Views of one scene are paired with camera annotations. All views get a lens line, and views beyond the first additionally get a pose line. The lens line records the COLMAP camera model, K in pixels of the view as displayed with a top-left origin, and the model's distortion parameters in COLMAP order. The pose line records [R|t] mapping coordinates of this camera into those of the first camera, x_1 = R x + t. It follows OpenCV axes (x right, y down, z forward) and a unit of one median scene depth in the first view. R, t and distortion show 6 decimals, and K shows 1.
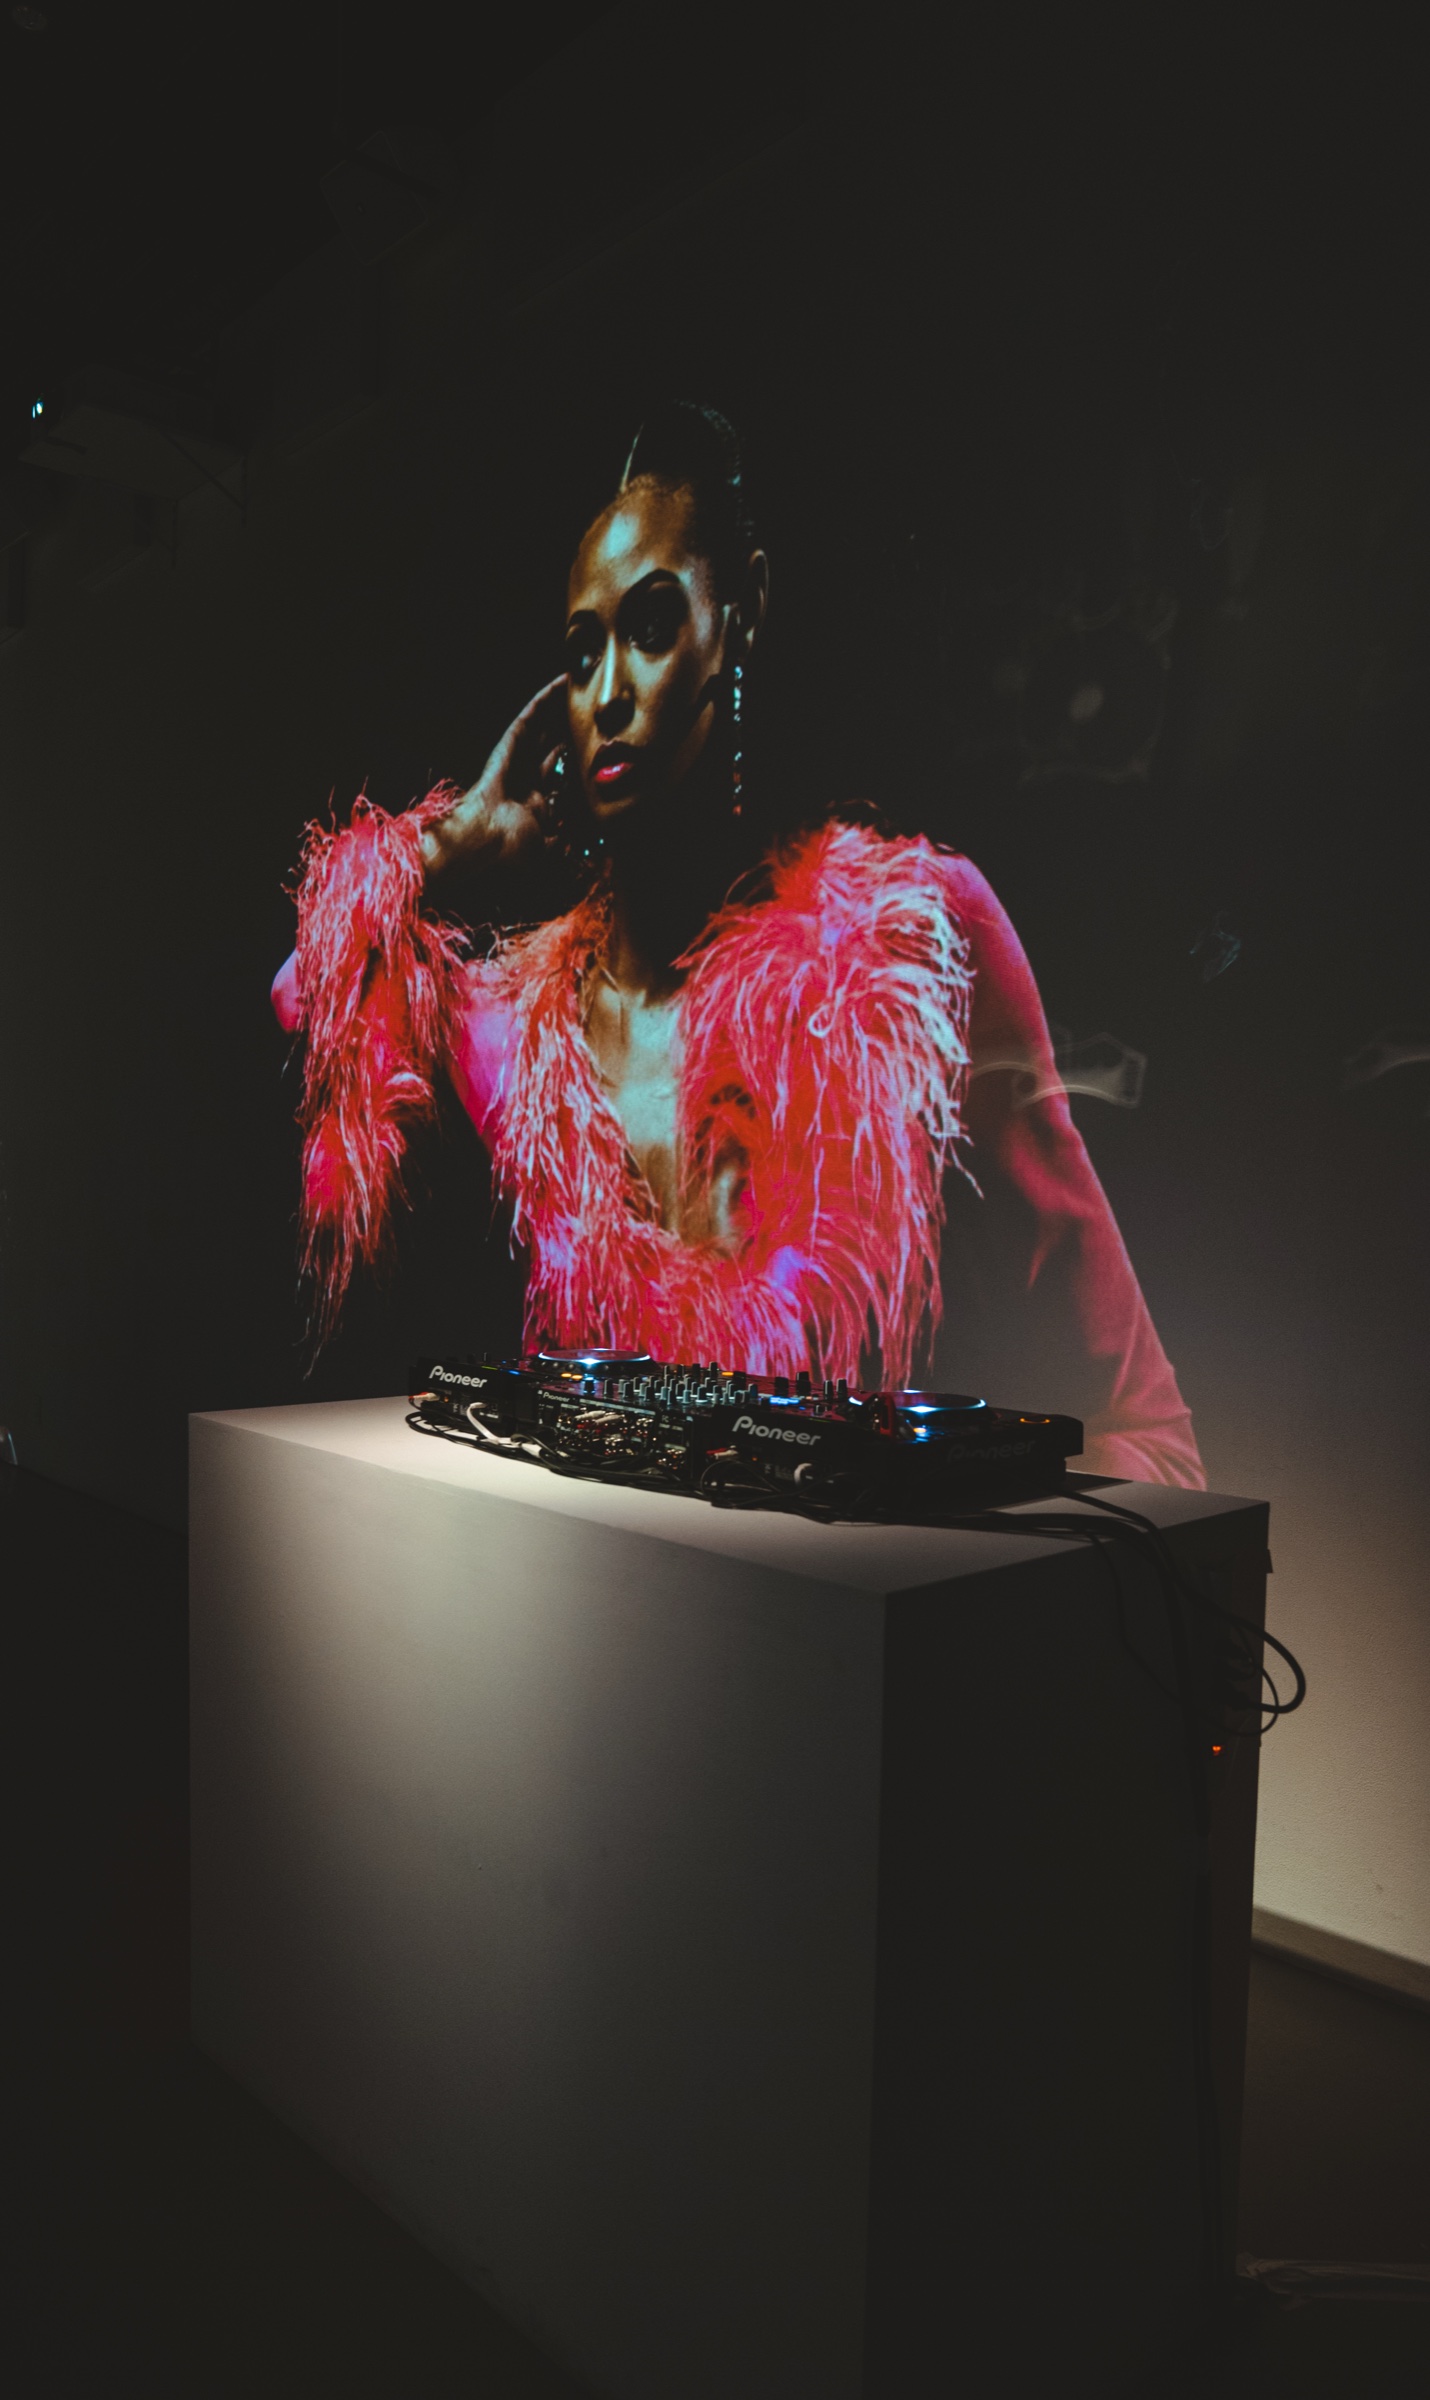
lens RADIAL K [[1804.8, 0, 665.3], [0, 1804.8, 1154.8], [0, 0, 1]] dist [-0.080808, 0.010462]
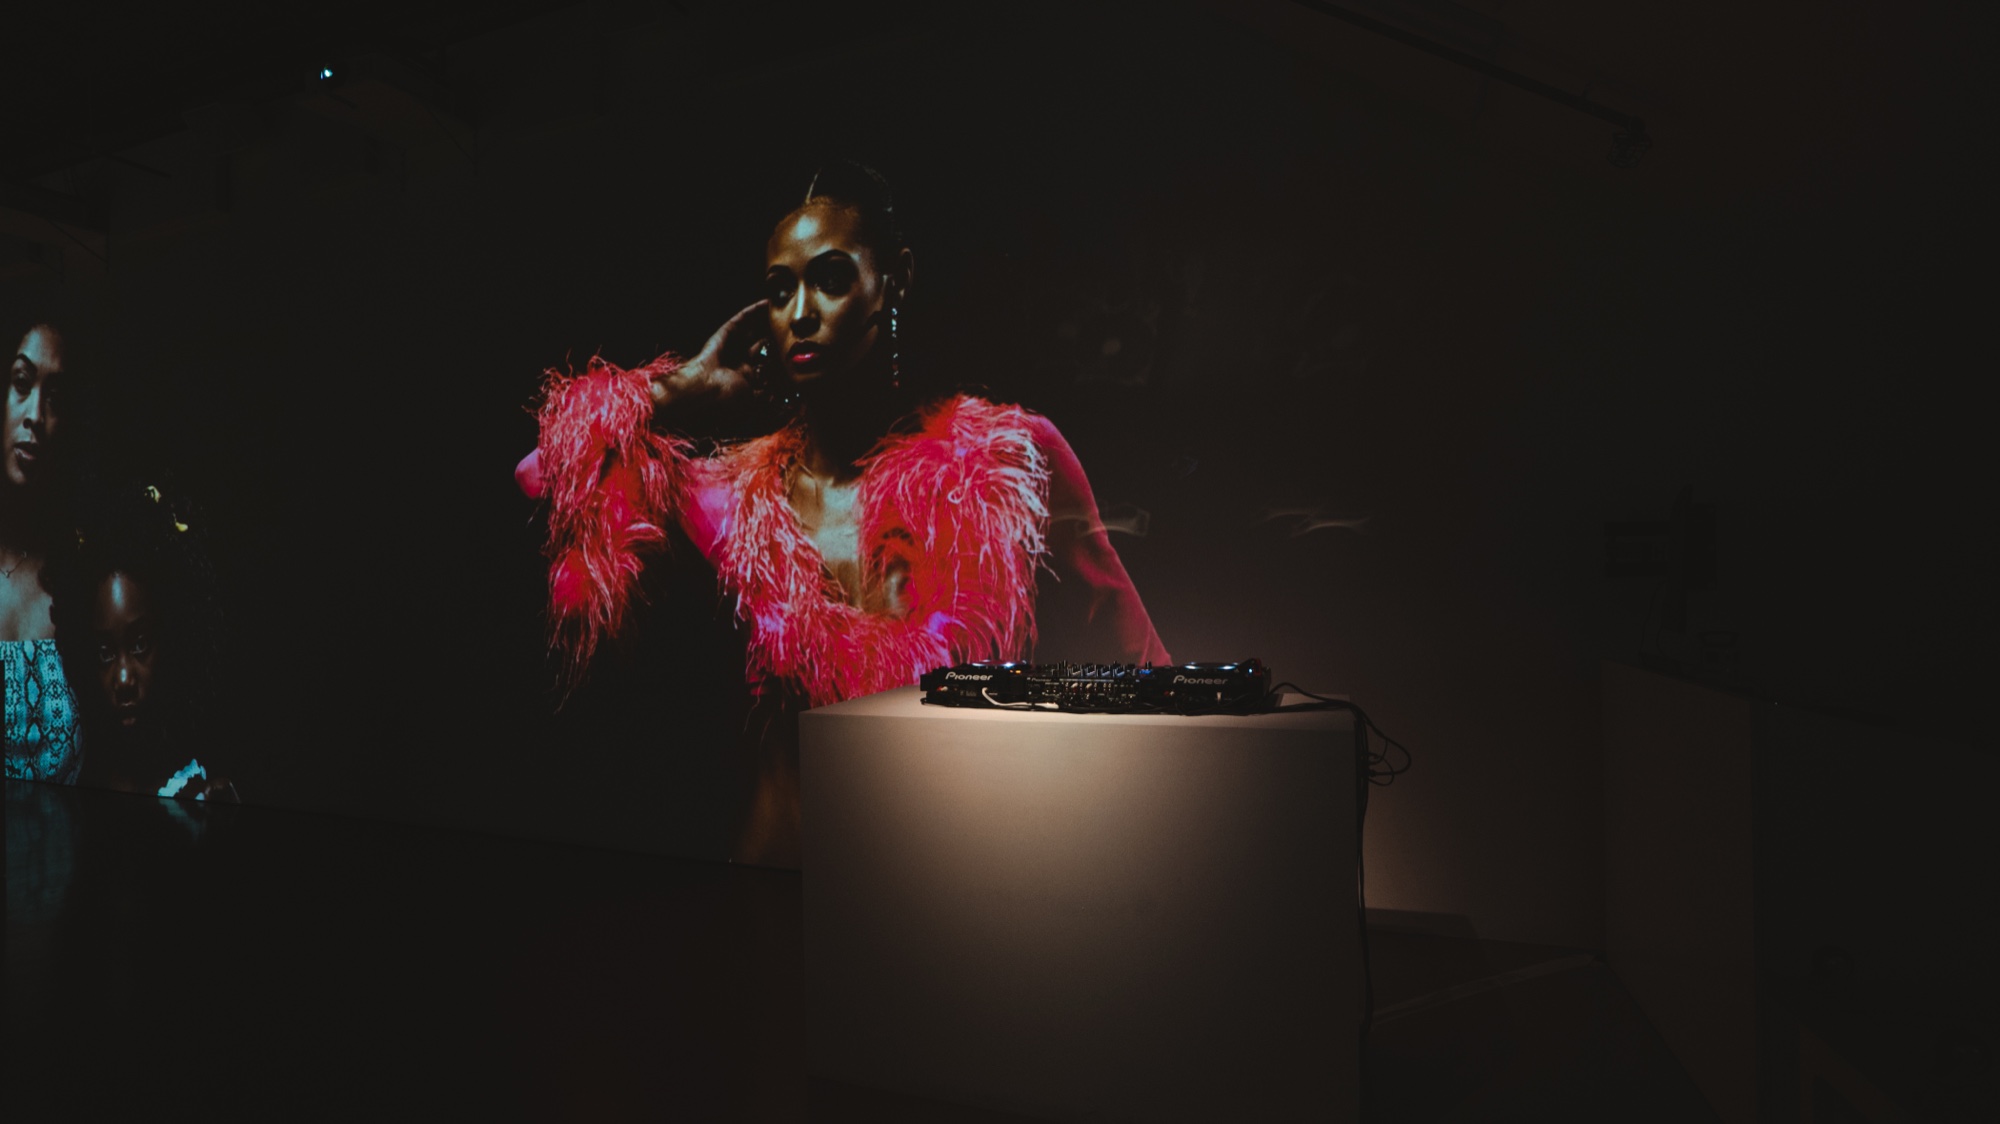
lens RADIAL K [[986.9, 0, 1027.2], [0, 986.9, 555.5], [0, 0, 1]] dist [-0.037882, 0.008614]
pose [[0.869090, -0.017608, 0.494341, -0.331558], [0.025717, 0.999623, -0.009606, 0.003248], [-0.493985, 0.021061, 0.869215, 0.027217]]
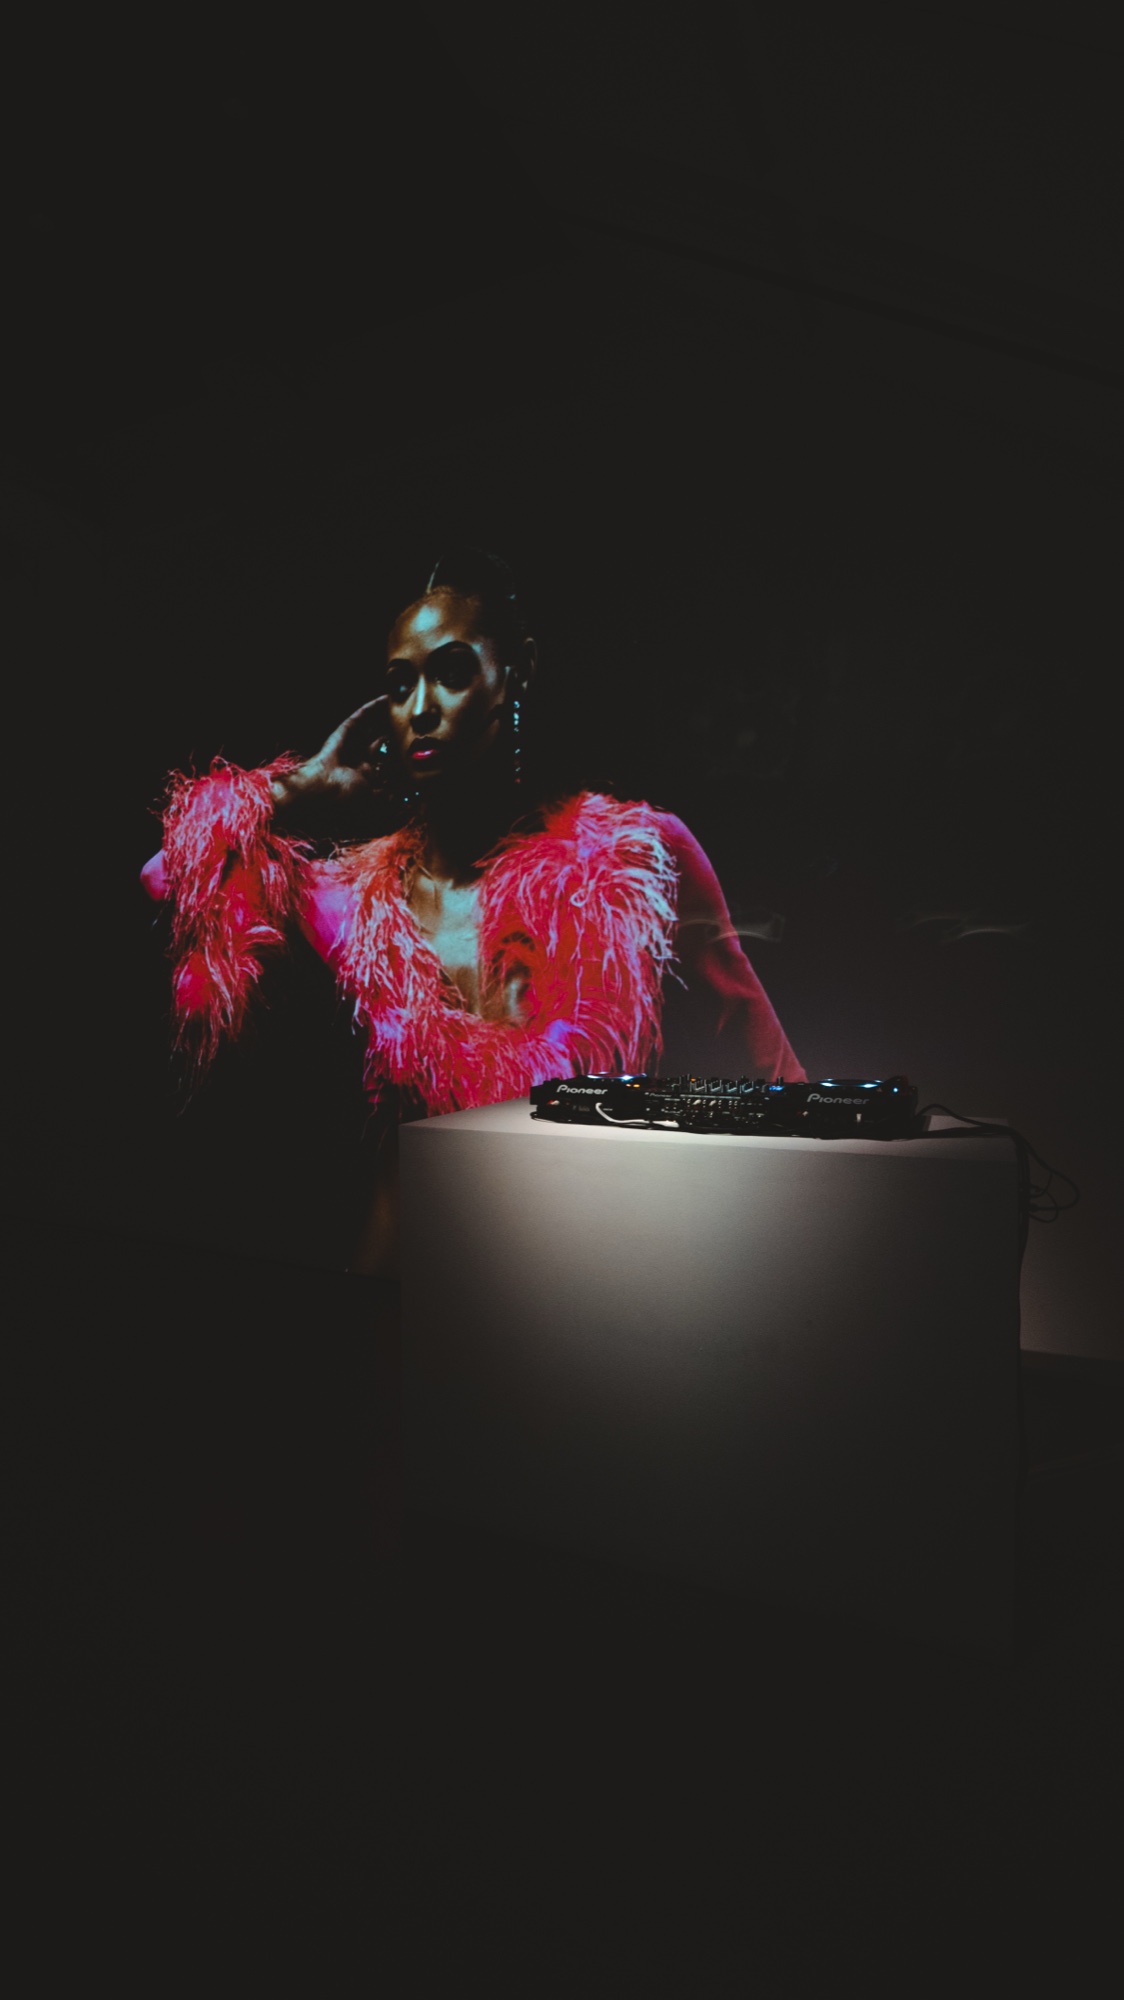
lens RADIAL K [[986.9, 0, 570.9], [0, 986.9, 988.5], [0, 0, 1]] dist [-0.037882, 0.008614]
pose [[0.911686, -0.017810, 0.410503, -0.299324], [0.014598, 0.999833, 0.010958, 0.007184], [-0.410629, -0.003998, 0.911794, 0.065760]]
